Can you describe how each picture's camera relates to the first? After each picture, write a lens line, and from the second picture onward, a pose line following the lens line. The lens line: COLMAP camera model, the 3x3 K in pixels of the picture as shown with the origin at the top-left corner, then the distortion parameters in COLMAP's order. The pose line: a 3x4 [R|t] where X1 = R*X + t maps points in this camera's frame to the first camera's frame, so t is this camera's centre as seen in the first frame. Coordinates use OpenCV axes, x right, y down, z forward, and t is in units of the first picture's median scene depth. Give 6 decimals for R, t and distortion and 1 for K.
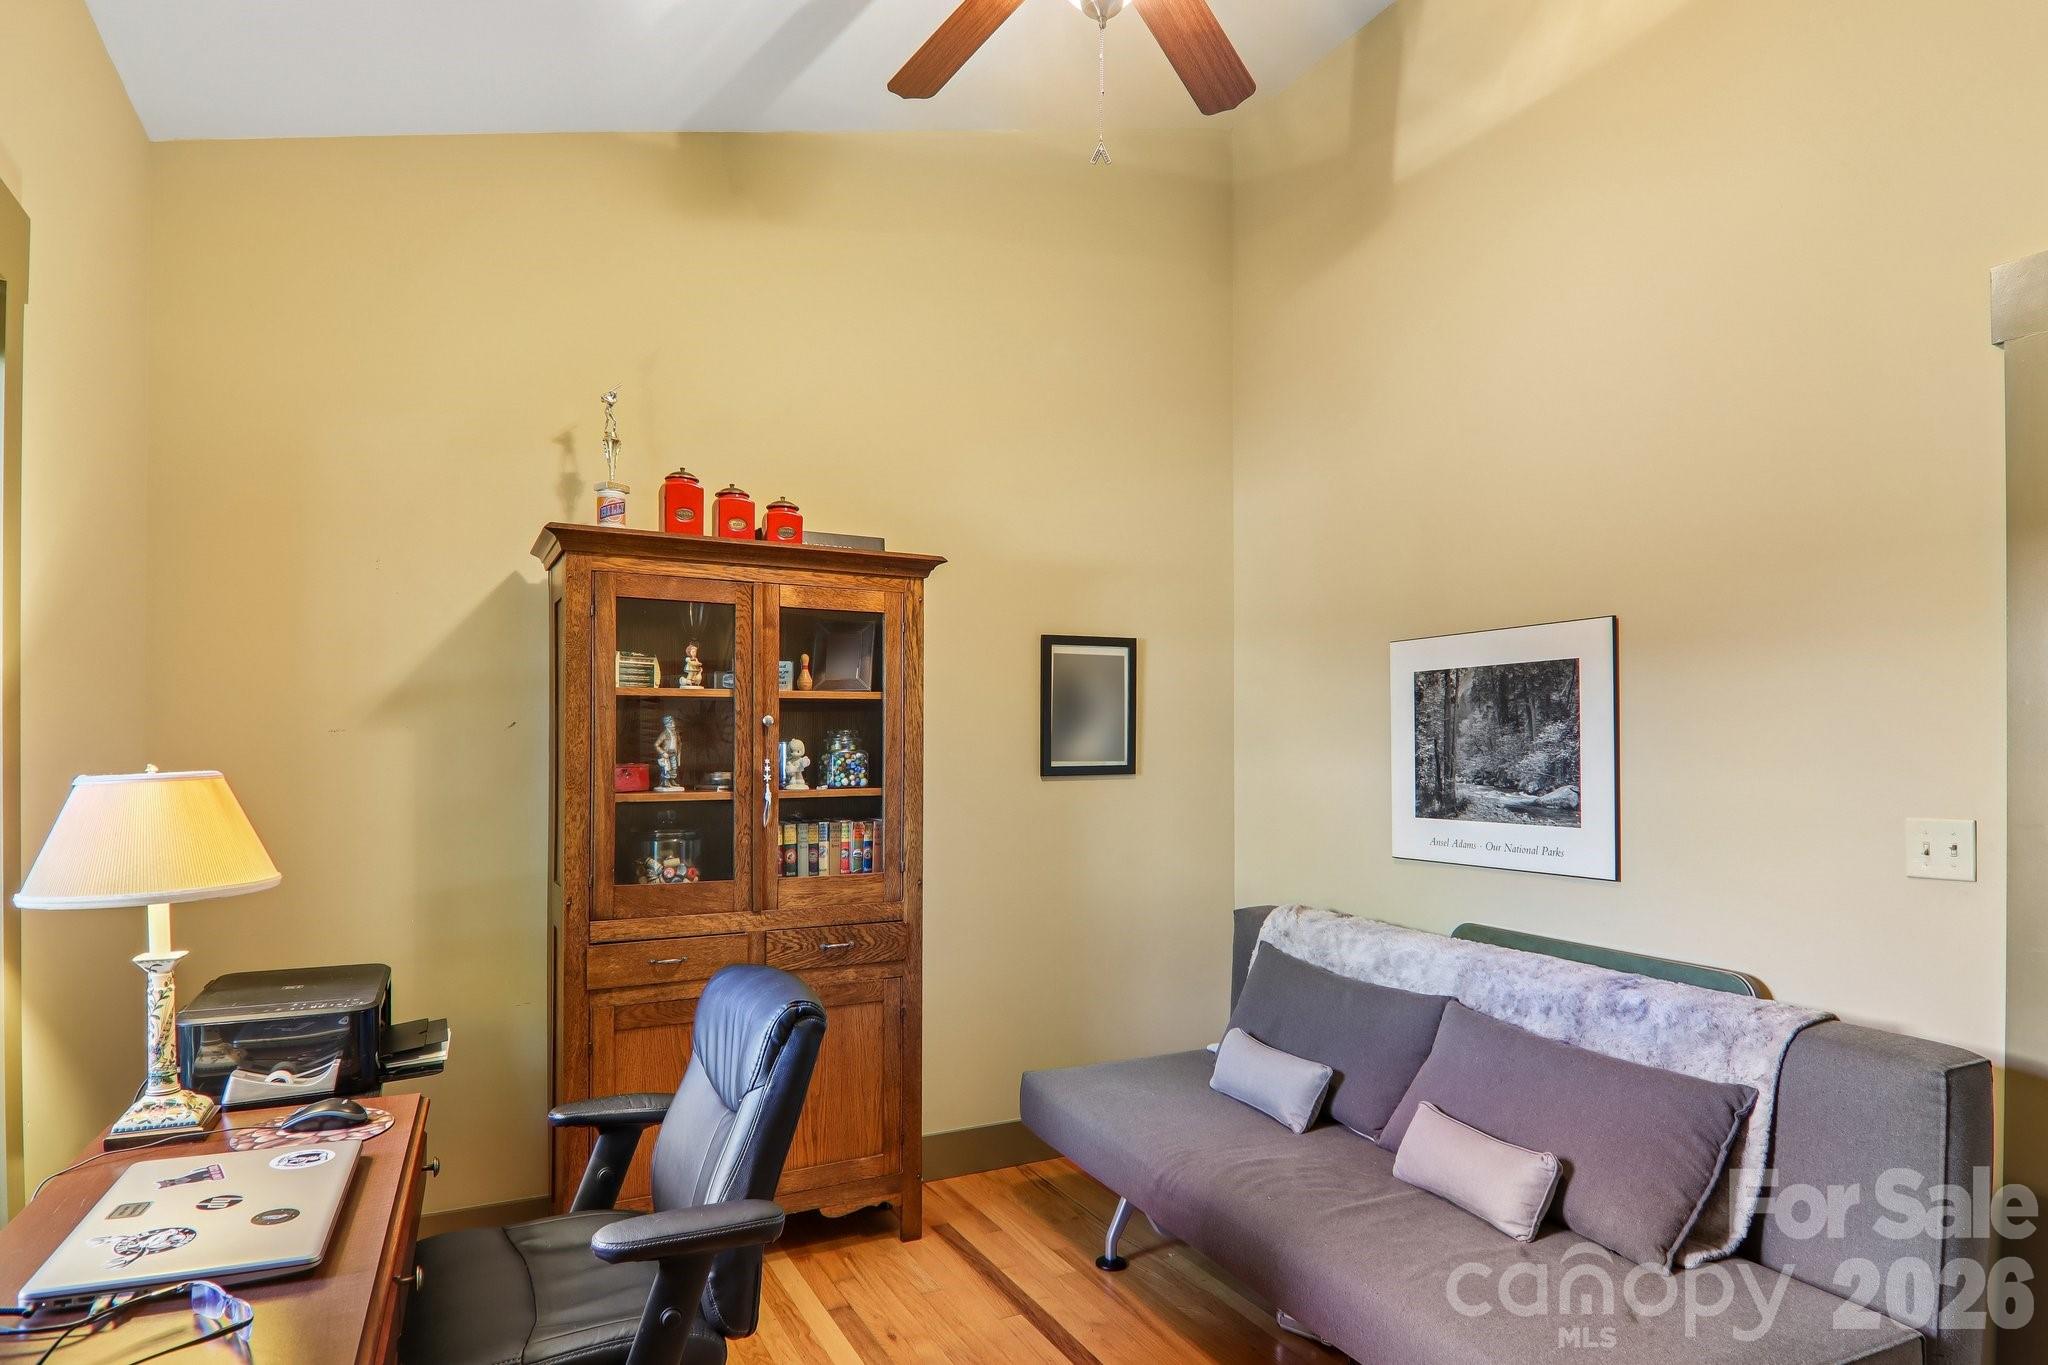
lens RADIAL K [[1145.1, 0, 1022.5], [0, 1145.1, 730.3], [0, 0, 1]] dist [0.005946, -0.022871]
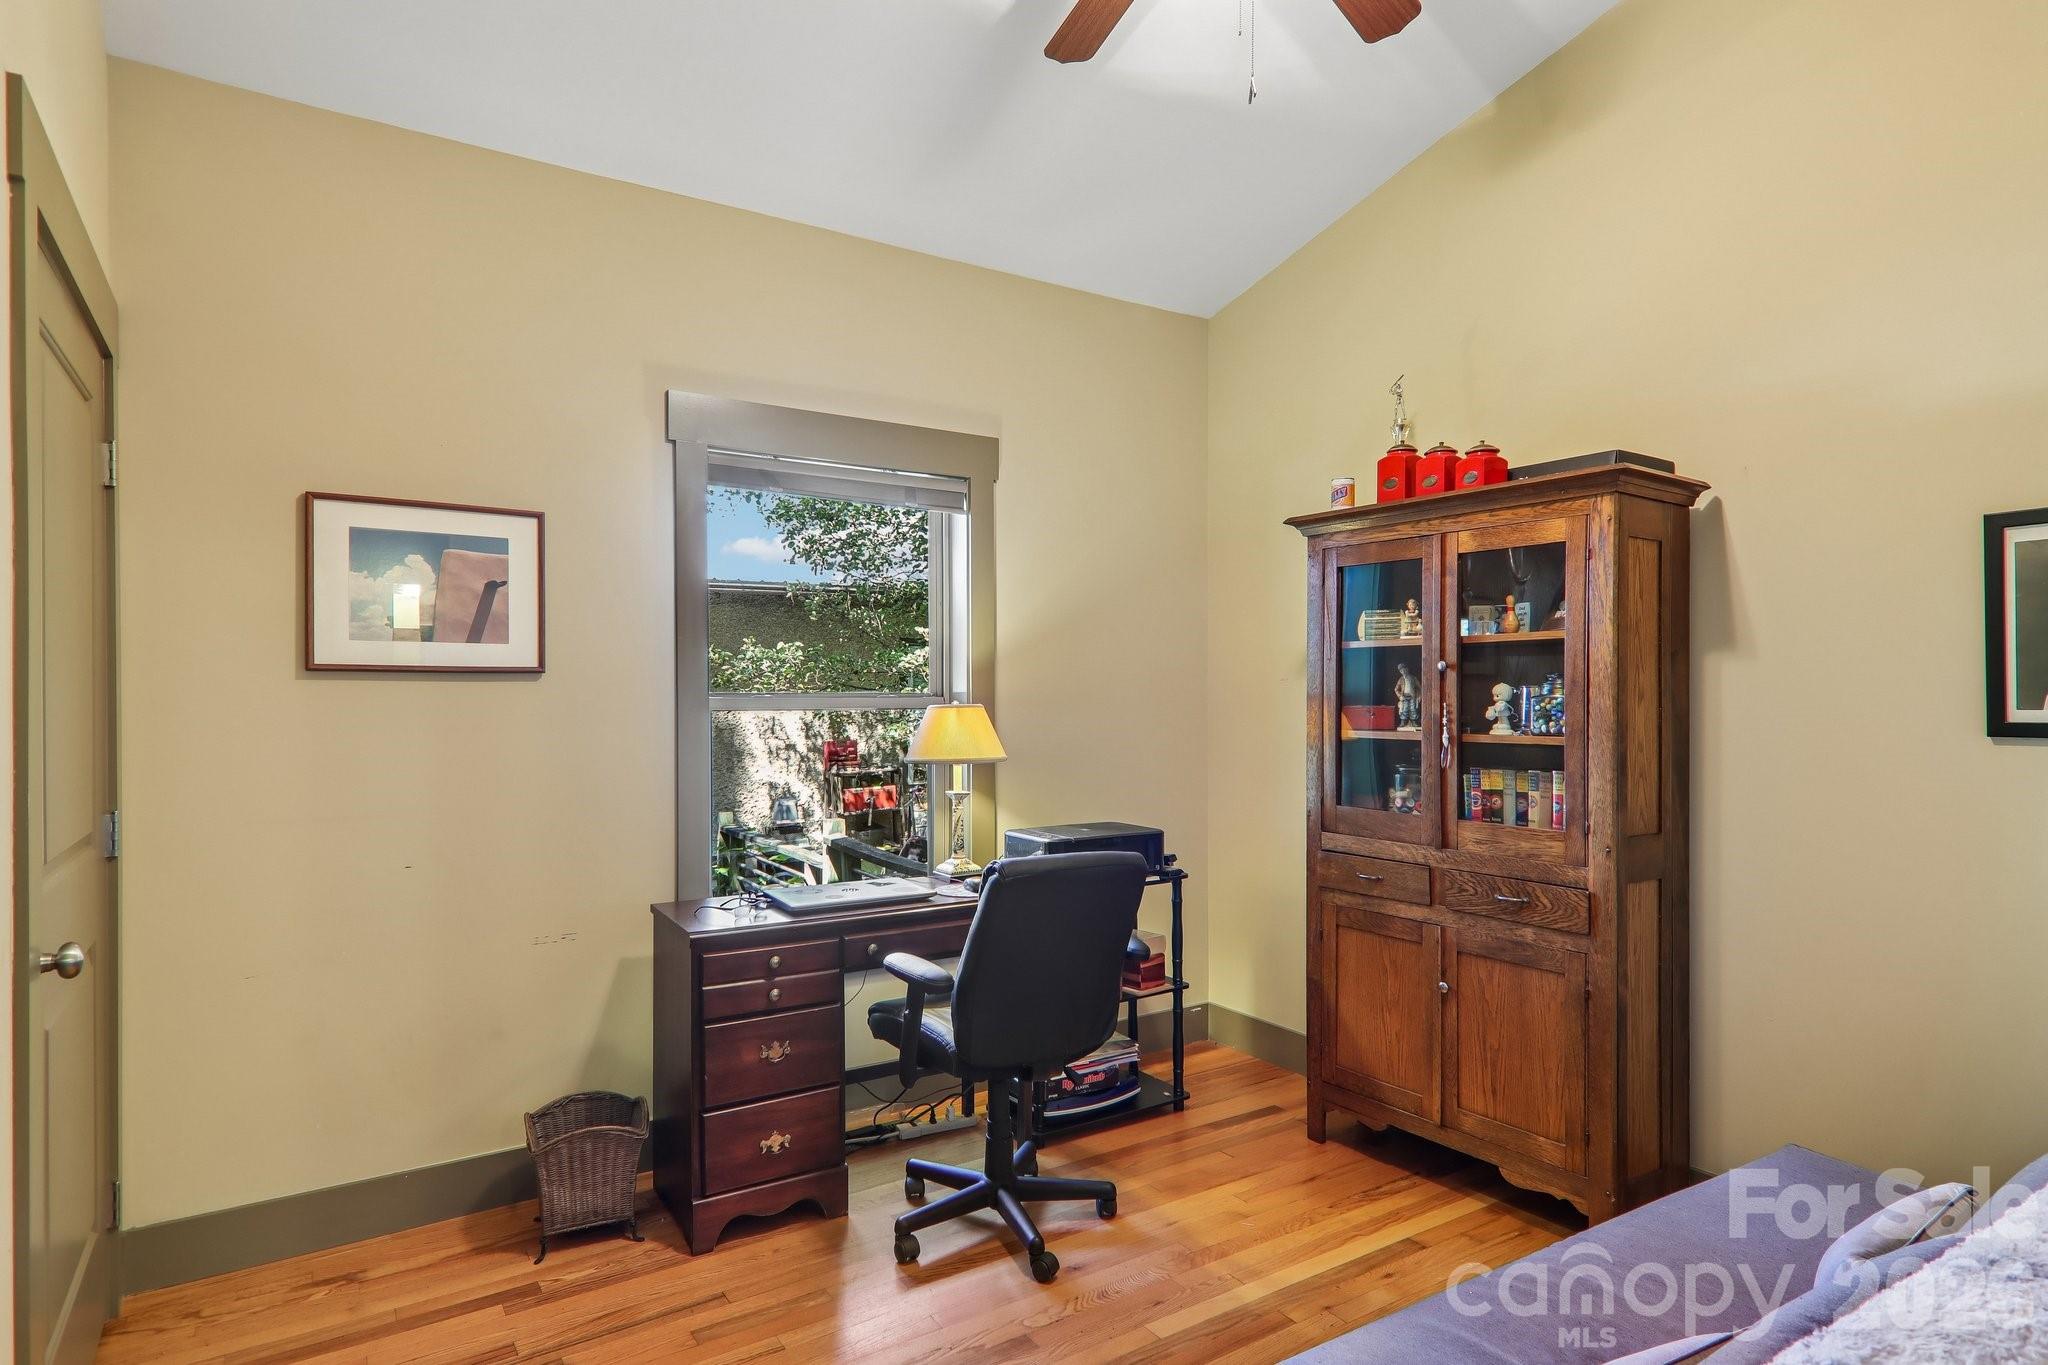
lens RADIAL K [[1120.7, 0, 1024.0], [0, 1120.7, 682.5], [0, 0, 1]] dist [0.020213, 0.000235]
pose [[0.119785, -0.006819, -0.992776, 0.718228], [0.014716, 0.999879, -0.005092, 0.006065], [0.992691, -0.014000, 0.119871, 0.485424]]
